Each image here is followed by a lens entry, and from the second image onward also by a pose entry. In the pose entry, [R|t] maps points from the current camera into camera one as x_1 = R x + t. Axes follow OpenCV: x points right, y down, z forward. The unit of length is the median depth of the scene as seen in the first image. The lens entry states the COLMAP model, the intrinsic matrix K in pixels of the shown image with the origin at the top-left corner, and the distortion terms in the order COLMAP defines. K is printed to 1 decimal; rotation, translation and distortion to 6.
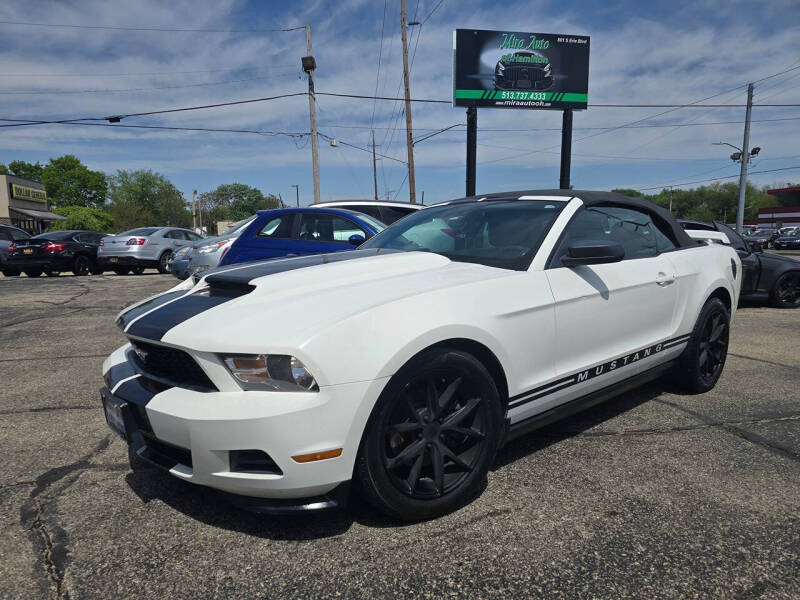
lens RADIAL K [[537.1, 0, 395.8], [0, 537.1, 306.2], [0, 0, 1]] dist [0.061213, -0.053527]
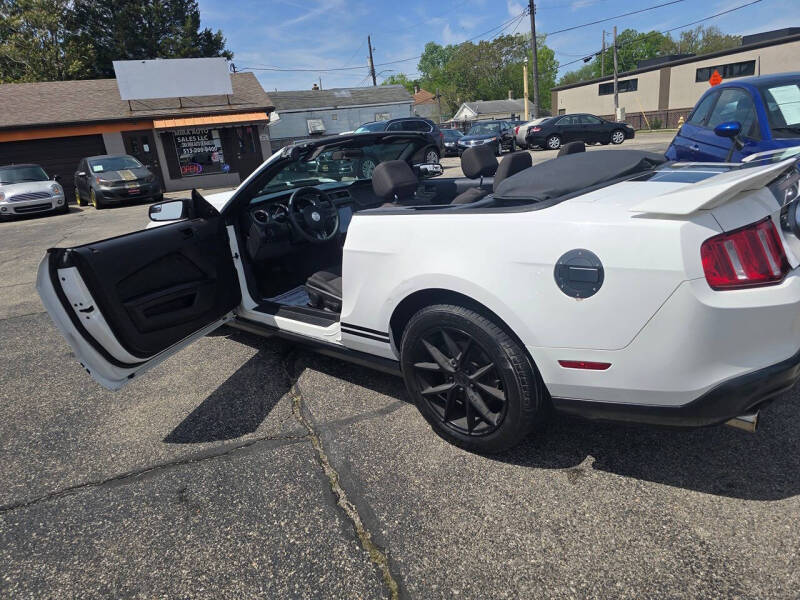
lens RADIAL K [[532.0, 0, 398.4], [0, 532.0, 302.6], [0, 0, 1]] dist [0.064304, -0.055676]
pose [[0.117280, 0.301846, -0.946115, 1.329389], [-0.040101, 0.953352, 0.299184, -0.221060], [0.992289, 0.002852, 0.123914, 1.036718]]
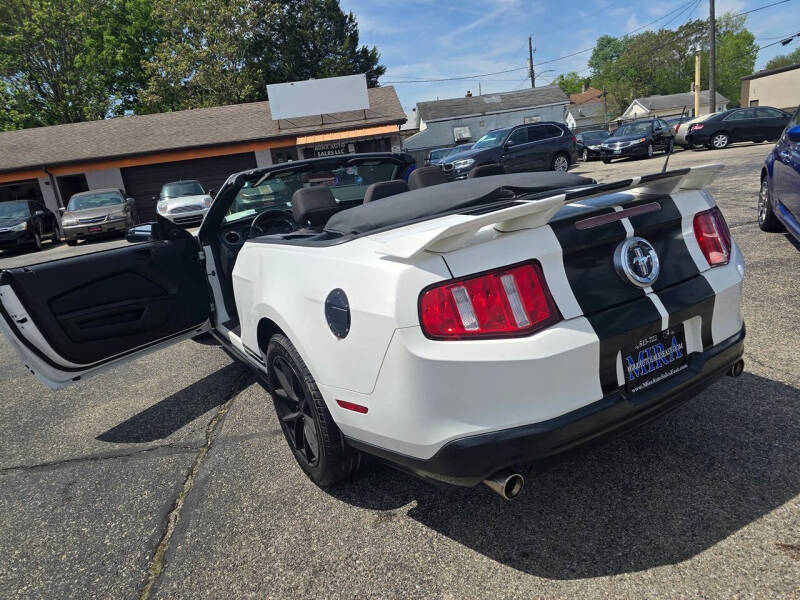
lens RADIAL K [[540.7, 0, 404.0], [0, 540.7, 309.6], [0, 0, 1]] dist [0.056402, -0.052016]
pose [[-0.155073, 0.298782, -0.941638, 1.321317], [-0.001401, 0.953101, 0.302649, -0.261202], [0.987902, 0.048251, -0.147382, 1.444835]]
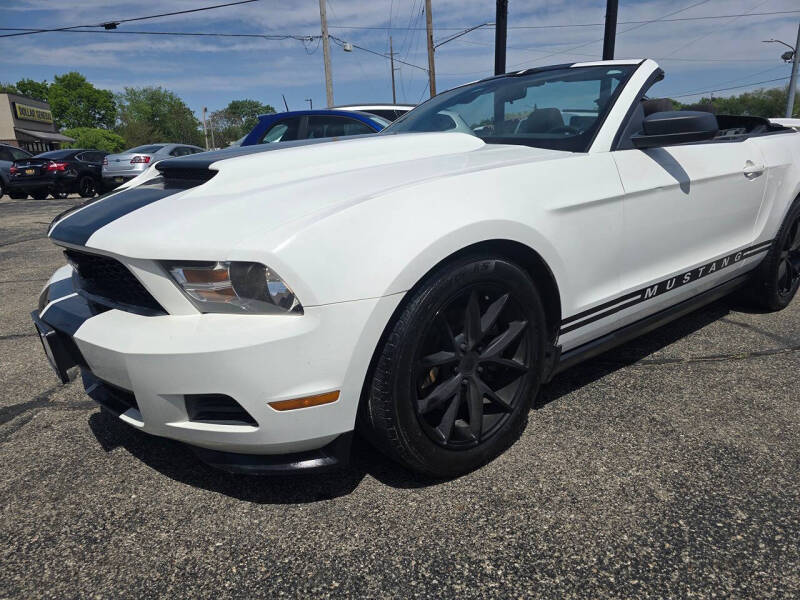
lens RADIAL K [[540.7, 0, 404.0], [0, 540.7, 309.6], [0, 0, 1]] dist [0.056402, -0.052016]
pose [[0.999624, -0.009610, -0.025665, 0.004792], [0.013271, 0.989122, 0.146498, 0.028436], [0.023978, -0.146783, 0.988878, 0.169382]]
